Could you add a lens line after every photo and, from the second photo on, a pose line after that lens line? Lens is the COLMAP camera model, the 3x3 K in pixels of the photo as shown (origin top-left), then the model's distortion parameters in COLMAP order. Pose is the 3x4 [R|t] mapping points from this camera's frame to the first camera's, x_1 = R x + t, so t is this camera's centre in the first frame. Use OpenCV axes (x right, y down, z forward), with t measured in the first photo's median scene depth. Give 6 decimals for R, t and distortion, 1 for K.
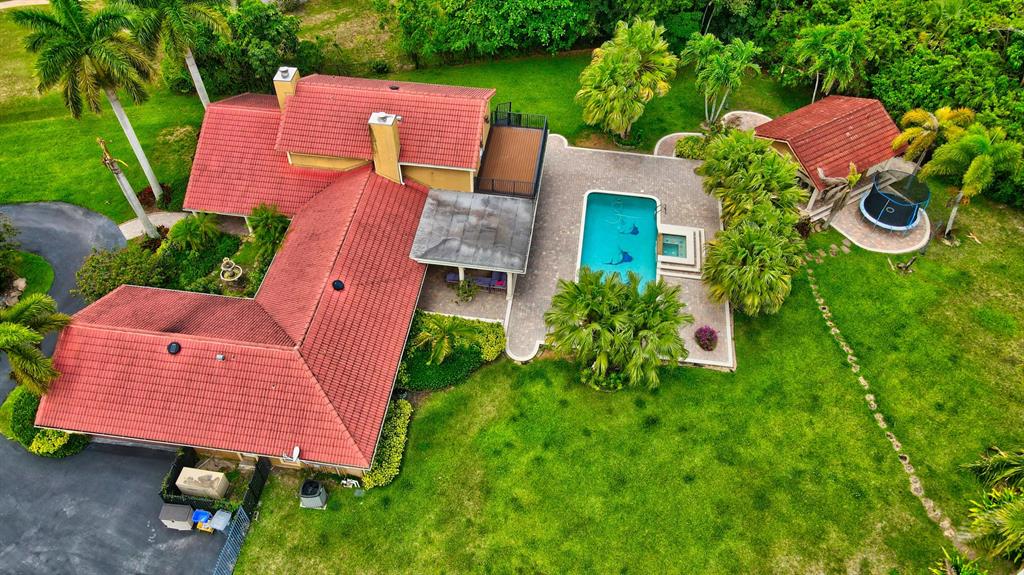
lens RADIAL K [[759.9, 0, 507.7], [0, 759.9, 285.6], [0, 0, 1]] dist [0.007052, 0.020785]
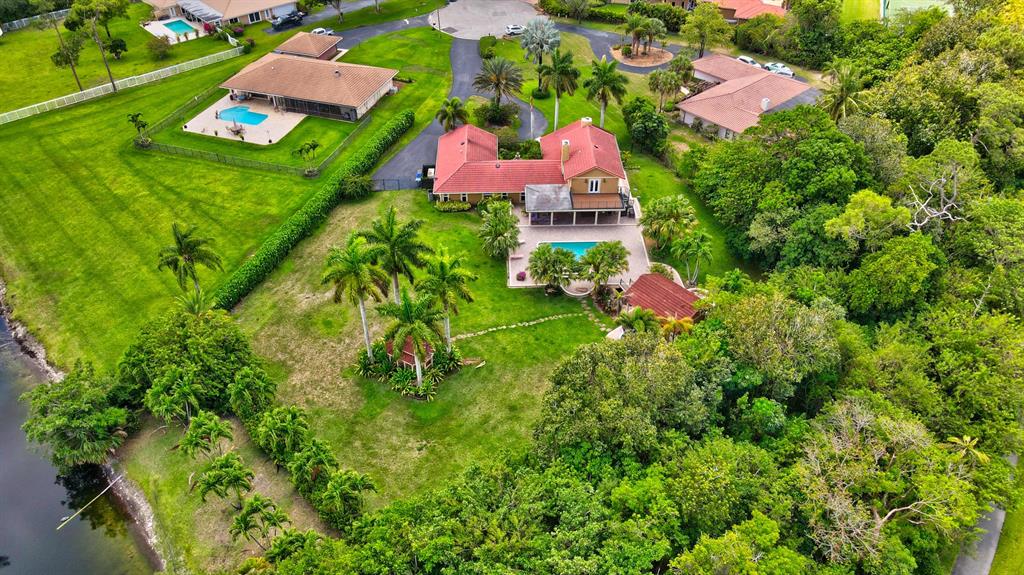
lens RADIAL K [[759.9, 0, 510.3], [0, 759.9, 291.1], [0, 0, 1]] dist [0.007052, 0.020785]
pose [[0.159455, 0.618832, -0.769169, 2.122228], [-0.734732, 0.594775, 0.326208, -0.644349], [0.659350, 0.513118, 0.549516, -0.230301]]
